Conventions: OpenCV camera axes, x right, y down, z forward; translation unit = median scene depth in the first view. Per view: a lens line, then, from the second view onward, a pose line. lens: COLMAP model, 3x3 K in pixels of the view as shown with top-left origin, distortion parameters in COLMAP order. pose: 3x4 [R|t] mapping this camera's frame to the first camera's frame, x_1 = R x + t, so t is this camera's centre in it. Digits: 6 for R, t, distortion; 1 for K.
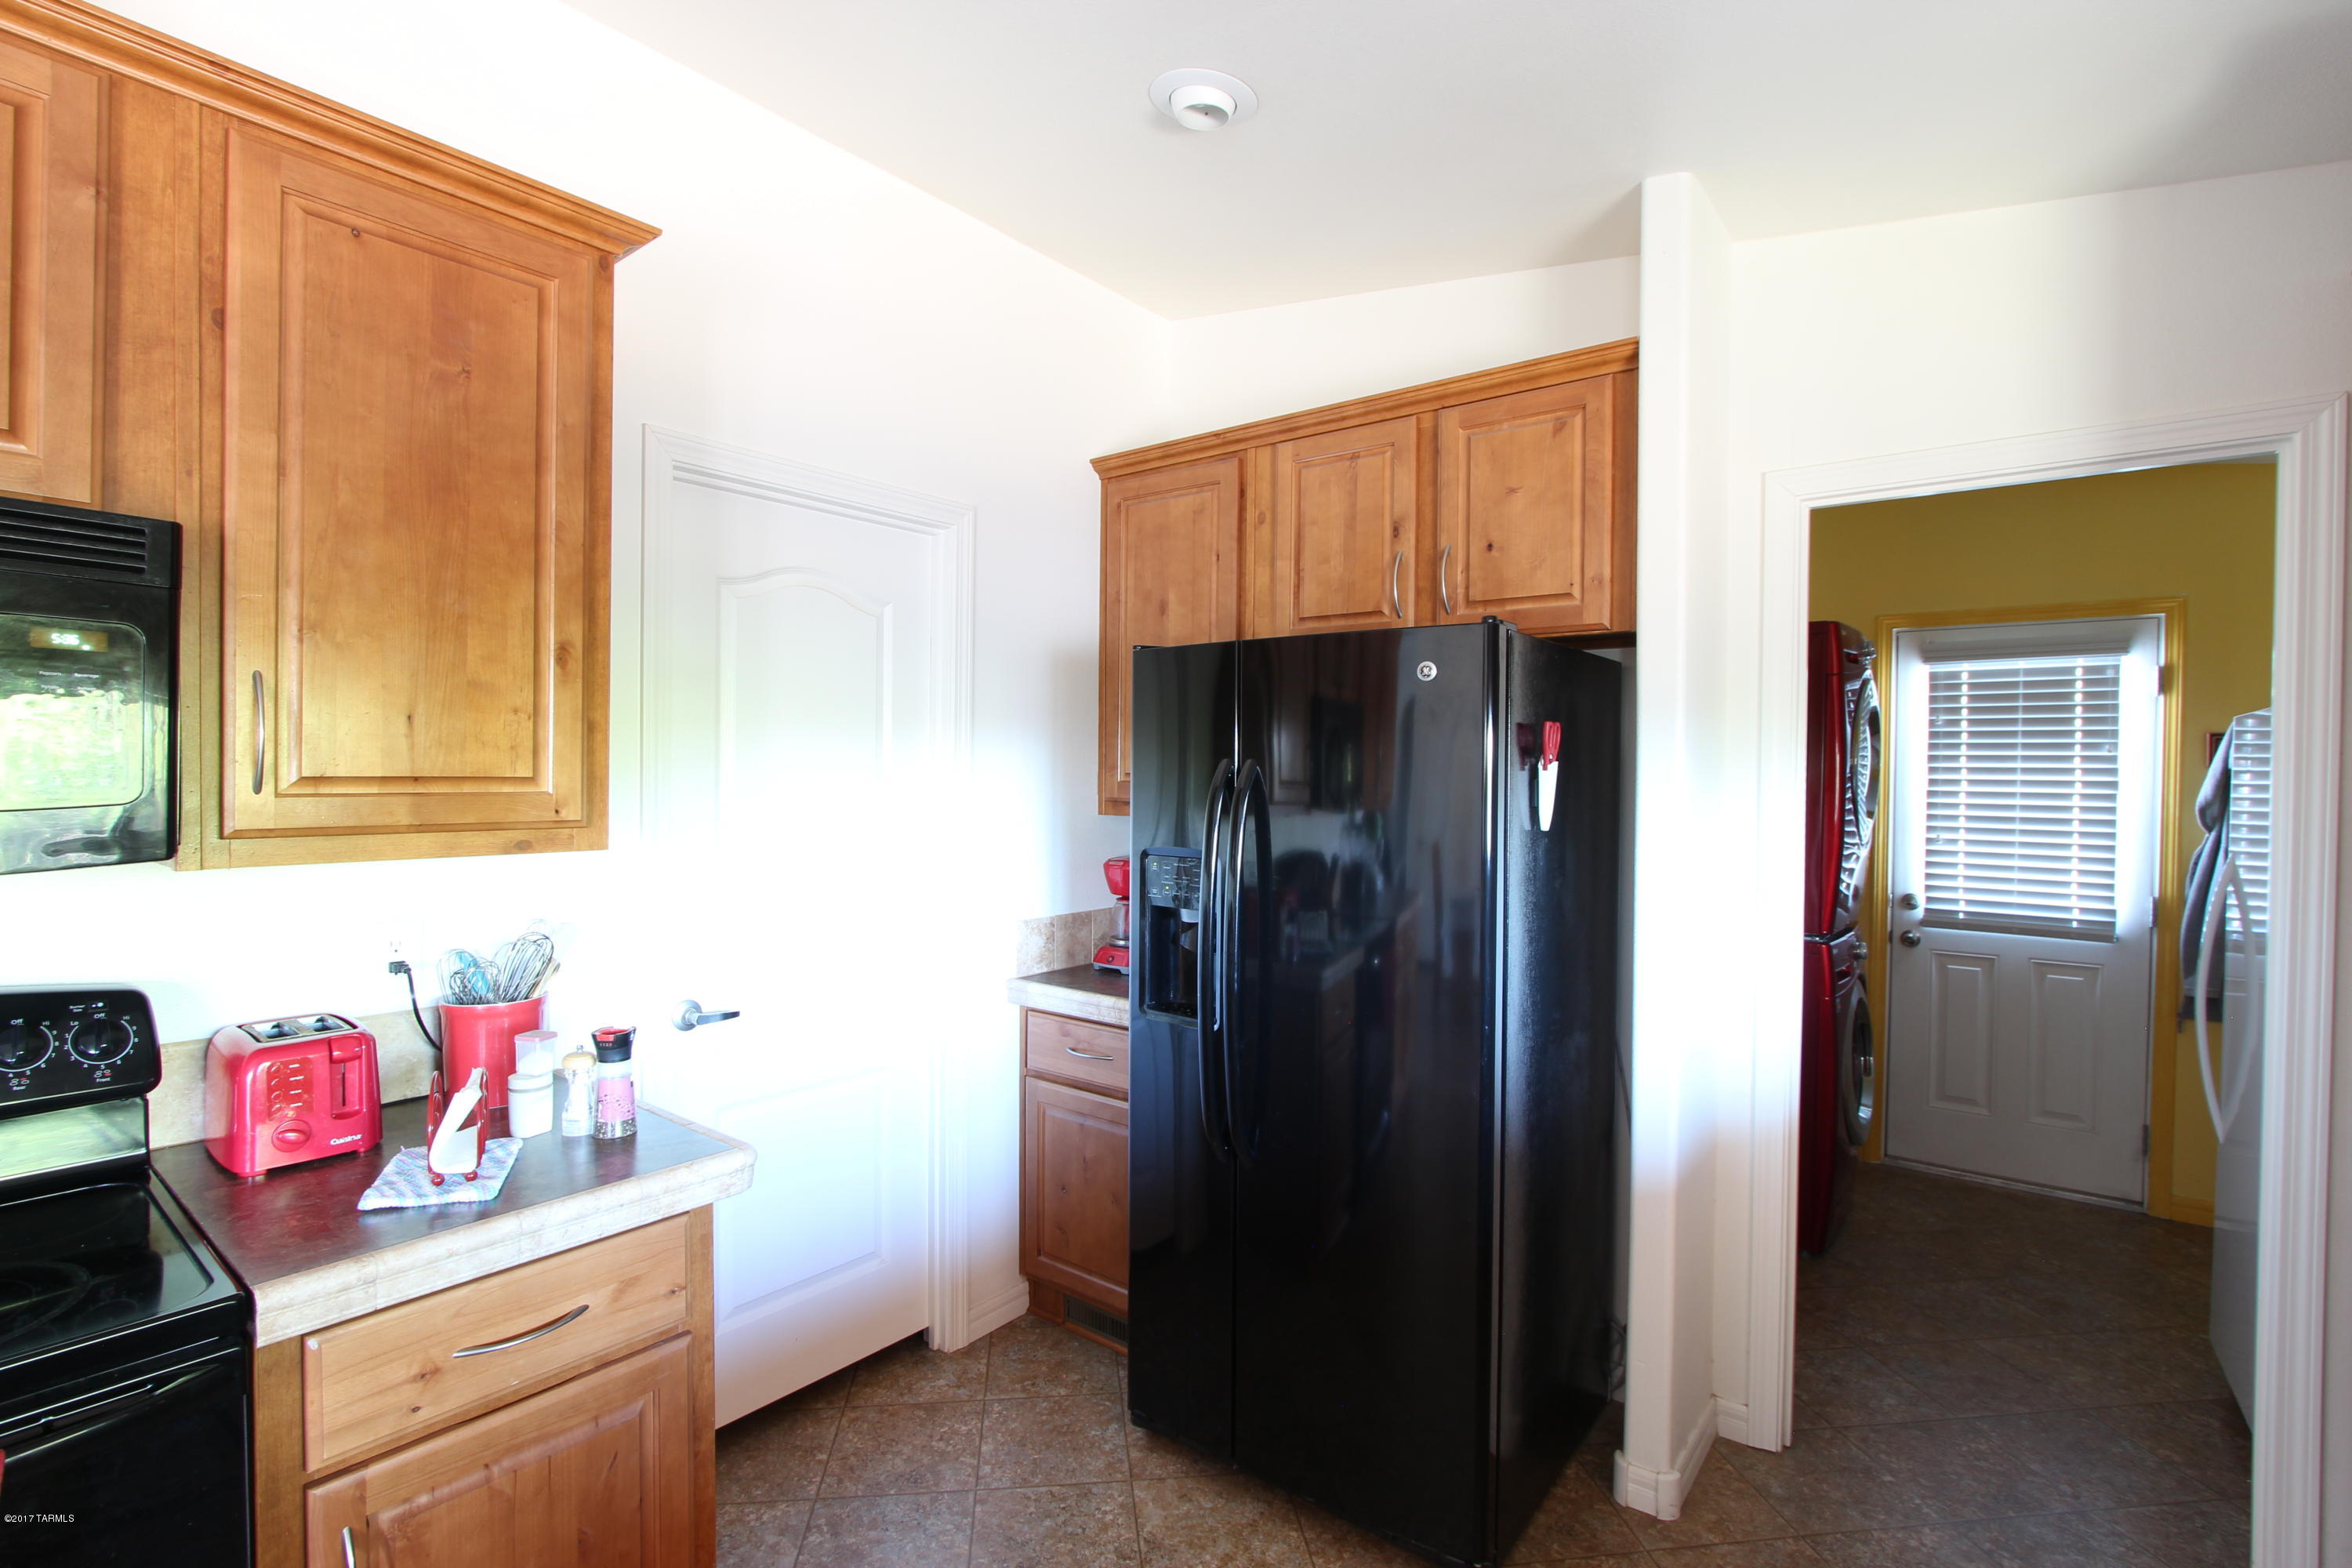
lens RADIAL K [[1082.3, 0, 1180.8], [0, 1082.3, 782.2], [0, 0, 1]] dist [-0.012658, -0.000108]
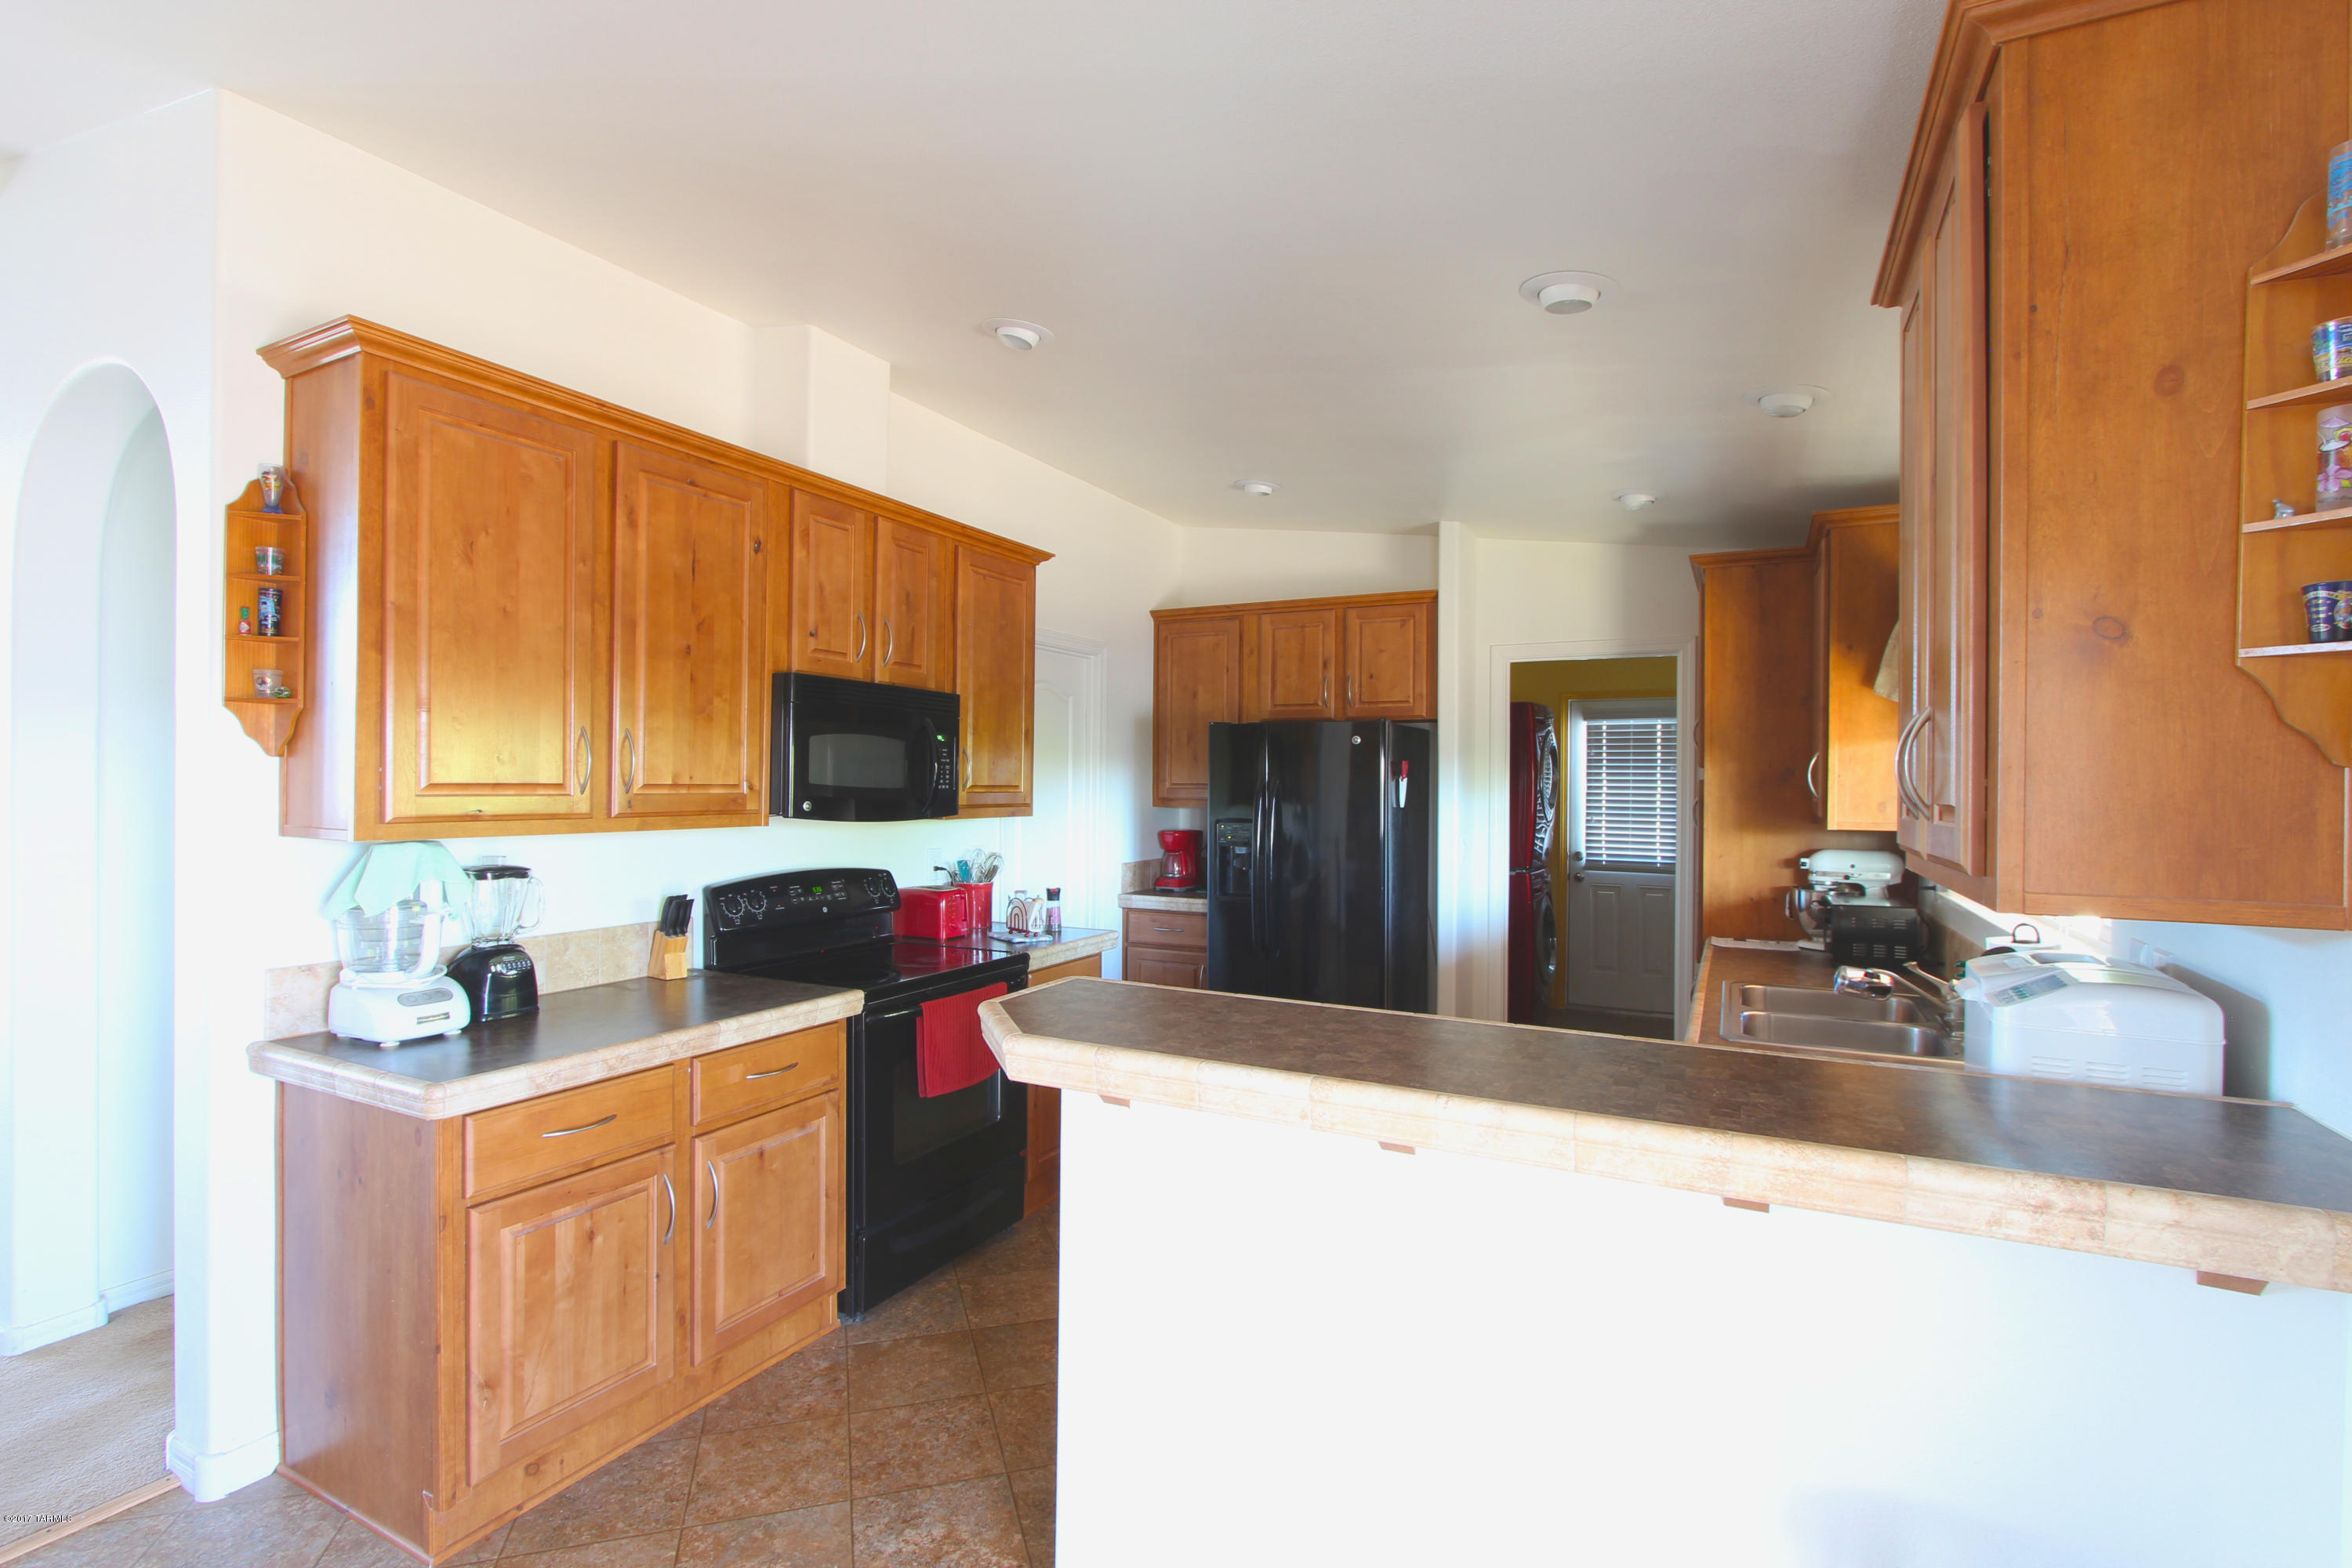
lens RADIAL K [[1082.3, 0, 1172.5], [0, 1082.3, 785.2], [0, 0, 1]] dist [-0.012658, -0.000108]
pose [[0.983172, -0.003060, 0.182658, -0.423356], [0.004575, 0.999959, -0.007877, 0.009687], [-0.182626, 0.008580, 0.983145, -0.883317]]
